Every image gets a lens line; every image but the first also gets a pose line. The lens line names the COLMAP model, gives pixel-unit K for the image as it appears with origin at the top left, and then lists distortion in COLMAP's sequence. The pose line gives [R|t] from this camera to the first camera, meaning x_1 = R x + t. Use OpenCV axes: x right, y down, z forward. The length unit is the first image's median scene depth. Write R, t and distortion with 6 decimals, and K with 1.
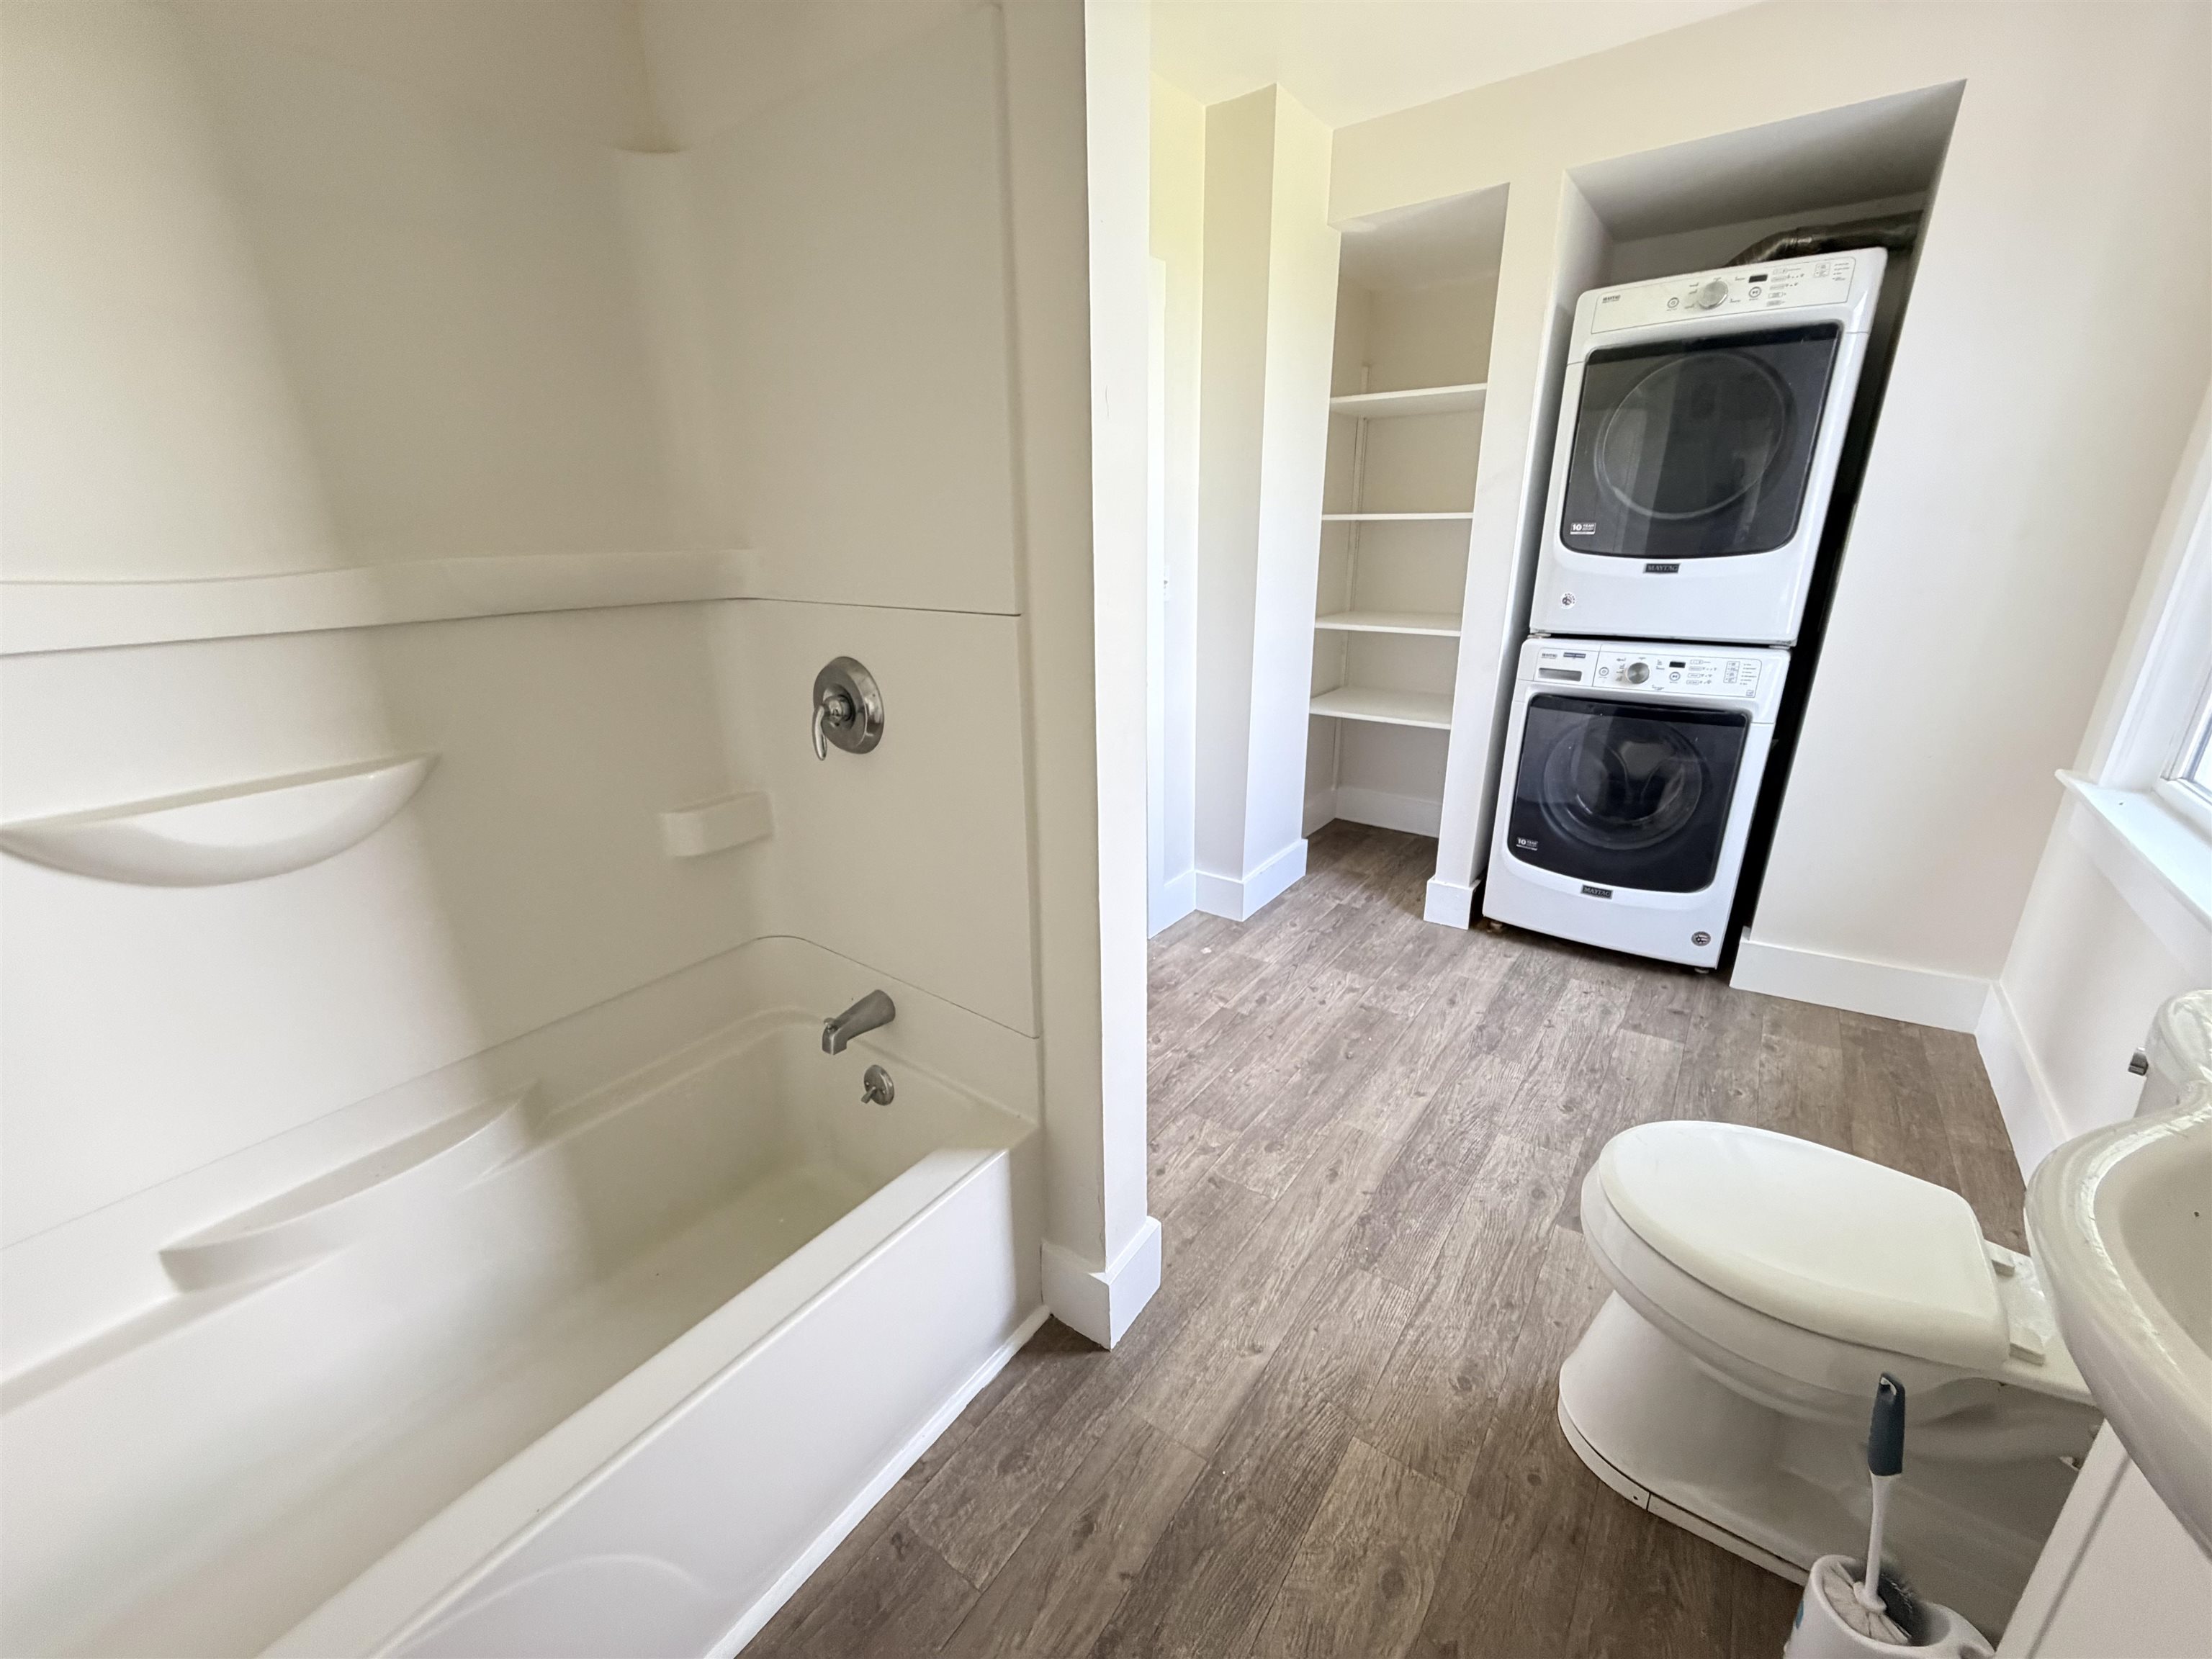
lens RADIAL K [[880.8, 0, 1099.1], [0, 880.8, 834.7], [0, 0, 1]] dist [0.000601, 0.000044]
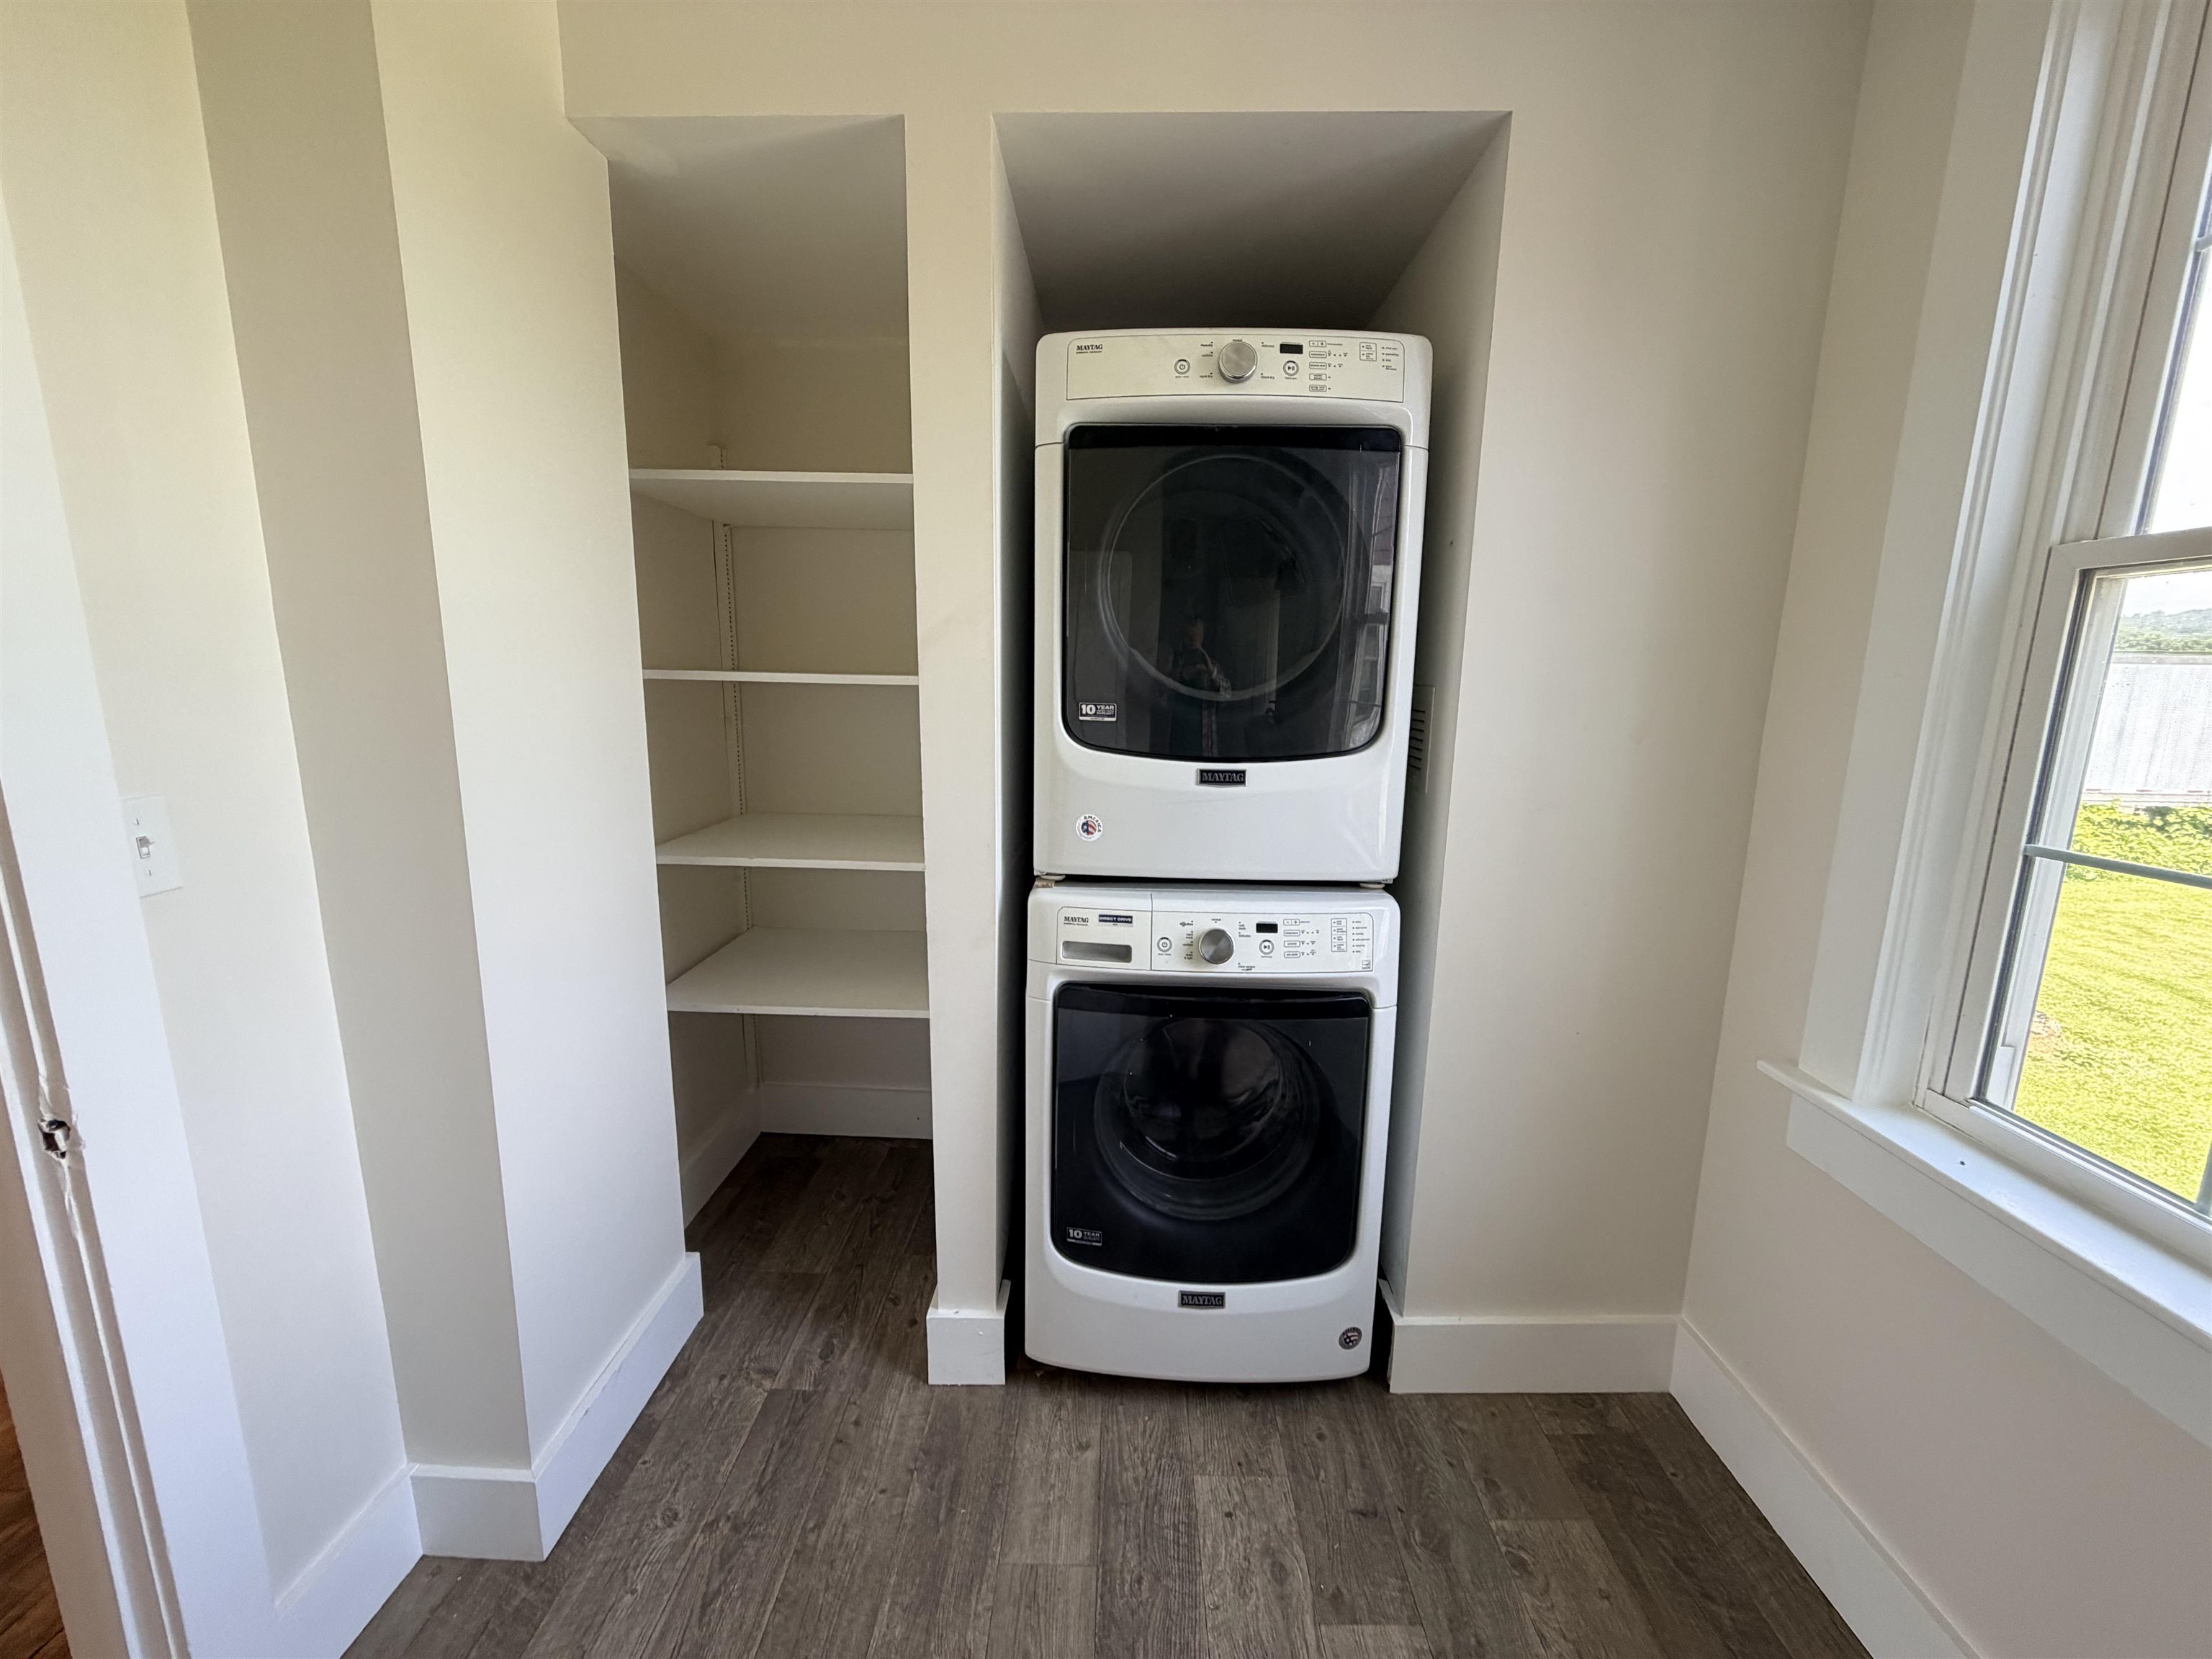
lens RADIAL K [[880.8, 0, 1099.1], [0, 880.8, 834.7], [0, 0, 1]] dist [0.000601, 0.000044]
pose [[0.818328, -0.074779, 0.569866, 0.198092], [0.160366, 0.981830, -0.101449, -0.198708], [-0.551926, 0.174406, 0.815451, 0.511677]]
